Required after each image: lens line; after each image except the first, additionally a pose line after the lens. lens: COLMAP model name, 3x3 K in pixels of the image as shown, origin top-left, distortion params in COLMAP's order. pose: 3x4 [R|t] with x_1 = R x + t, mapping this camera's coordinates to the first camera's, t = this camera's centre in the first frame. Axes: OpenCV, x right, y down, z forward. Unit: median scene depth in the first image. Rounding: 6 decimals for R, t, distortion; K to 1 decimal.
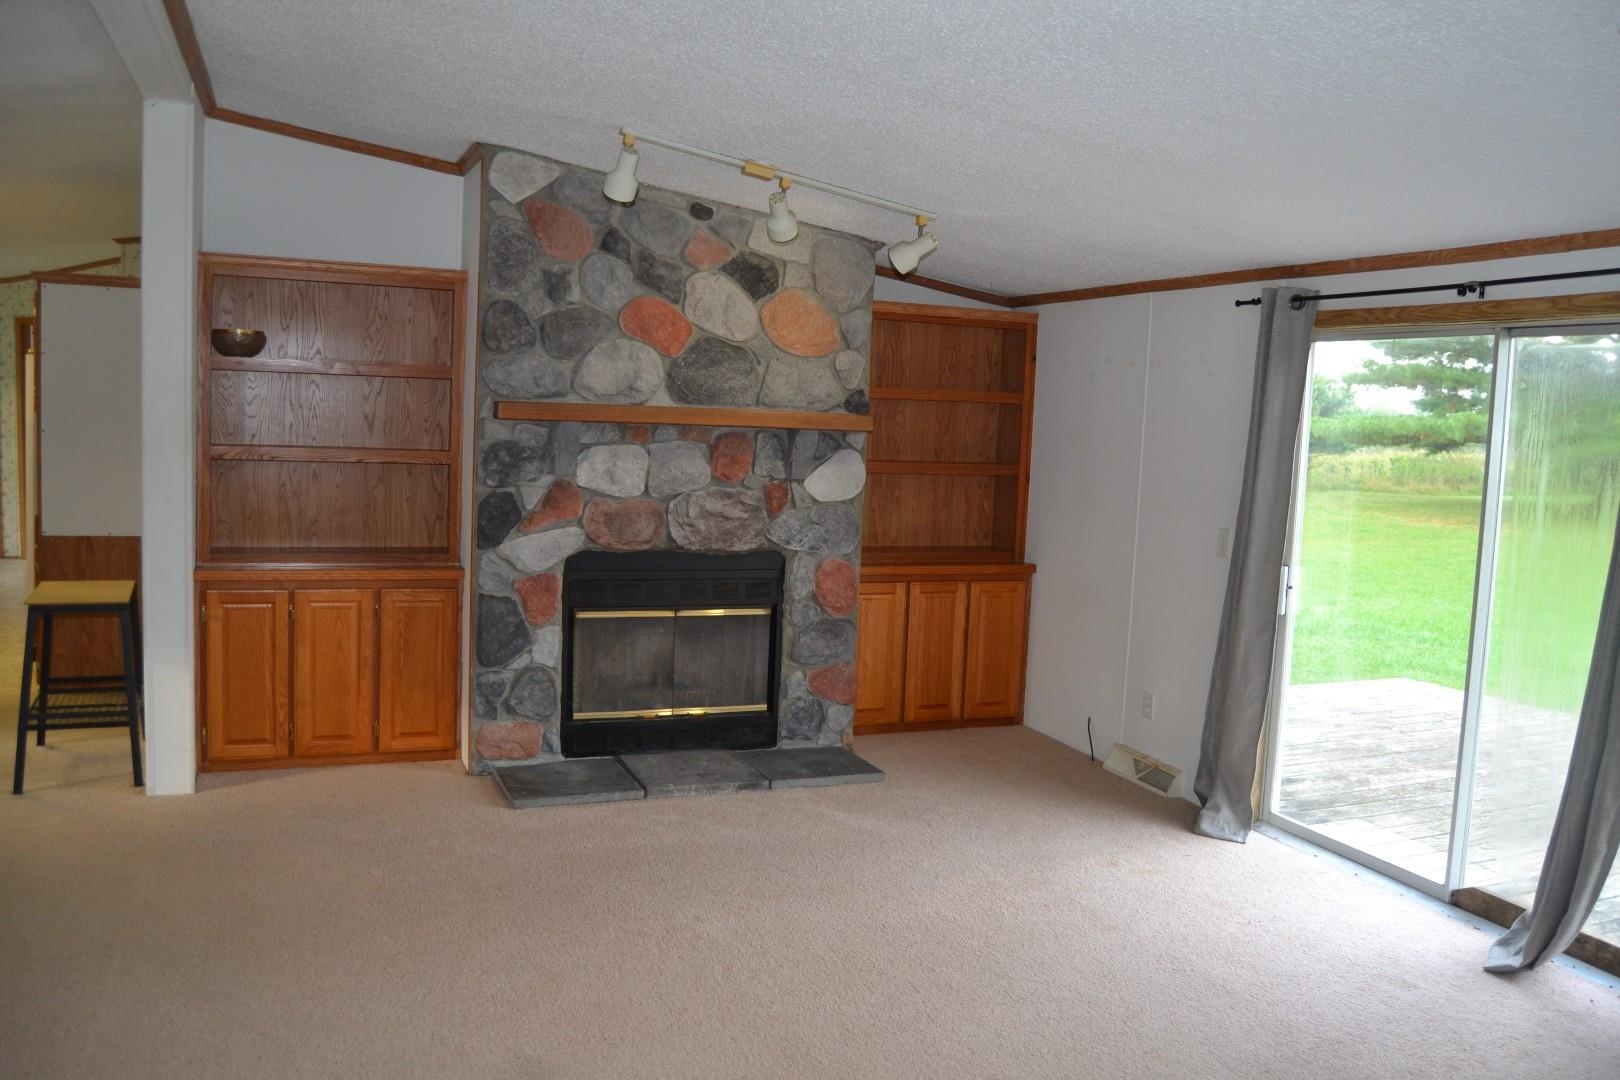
lens RADIAL K [[1290.6, 0, 777.4], [0, 1290.6, 540.7], [0, 0, 1]] dist [-0.090676, 0.001565]
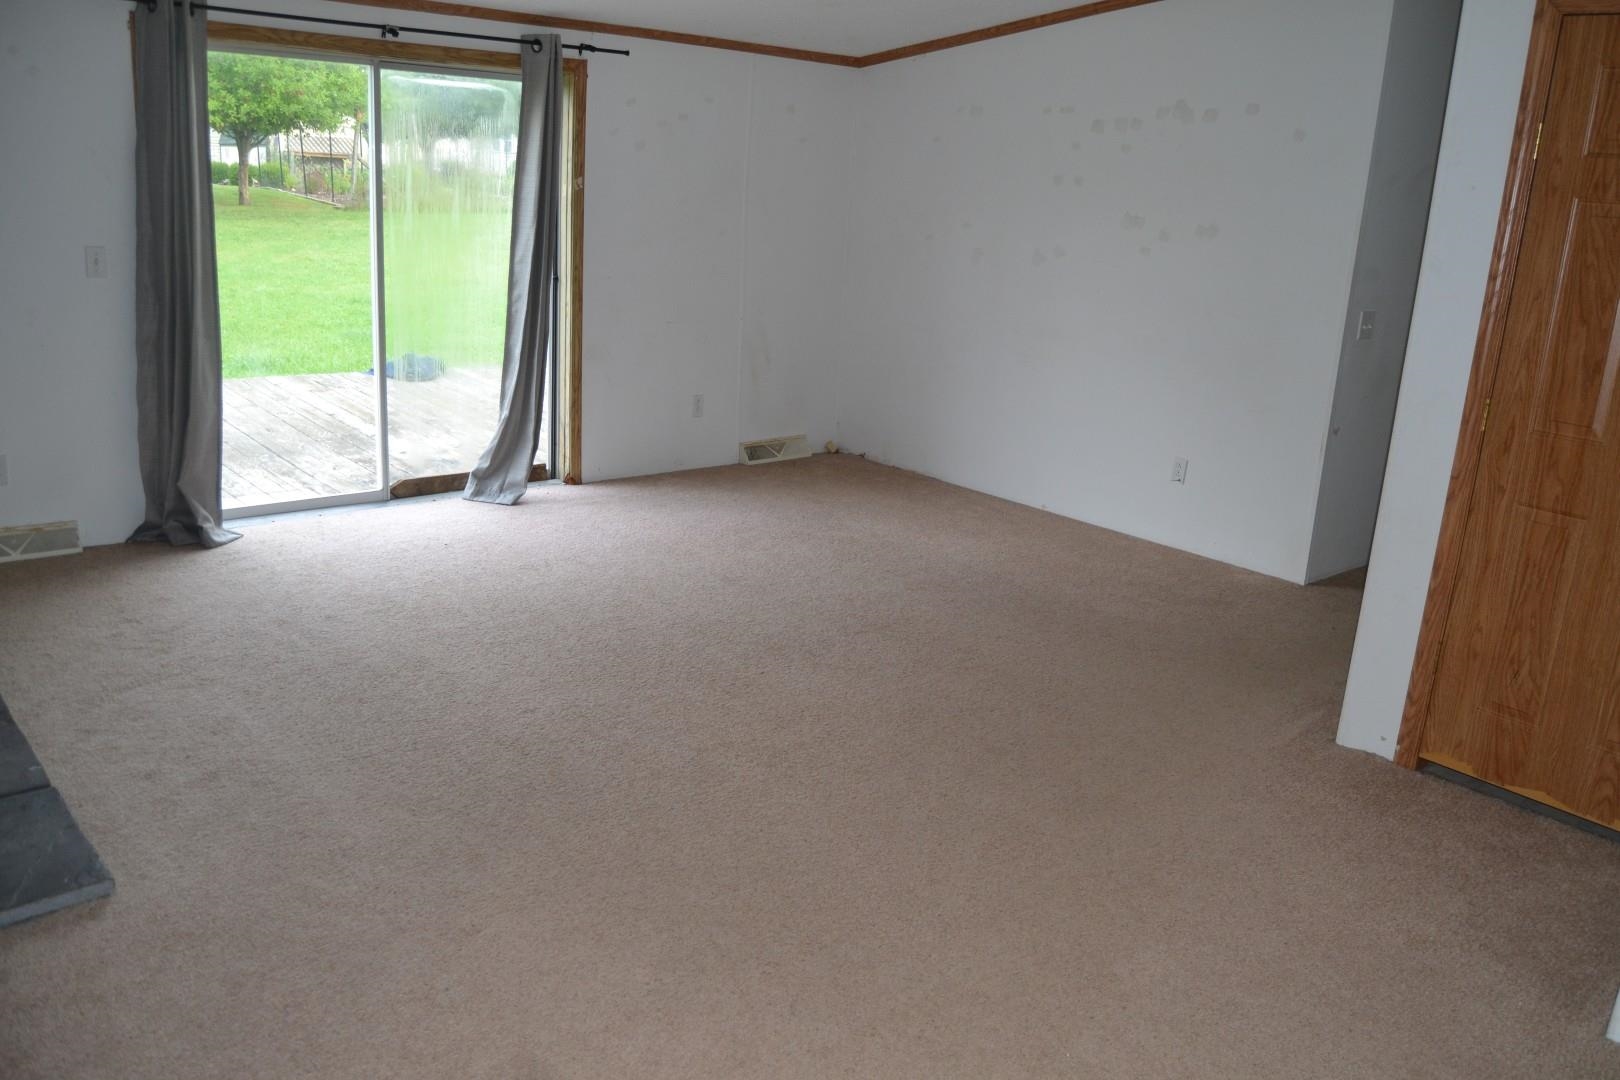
lens RADIAL K [[1290.6, 0, 777.4], [0, 1290.6, 540.7], [0, 0, 1]] dist [-0.090676, 0.001565]
pose [[-0.359506, -0.300459, 0.883448, -0.838003], [0.024853, 0.943326, 0.330937, -0.115554], [-0.932812, 0.140930, -0.331664, 1.048665]]
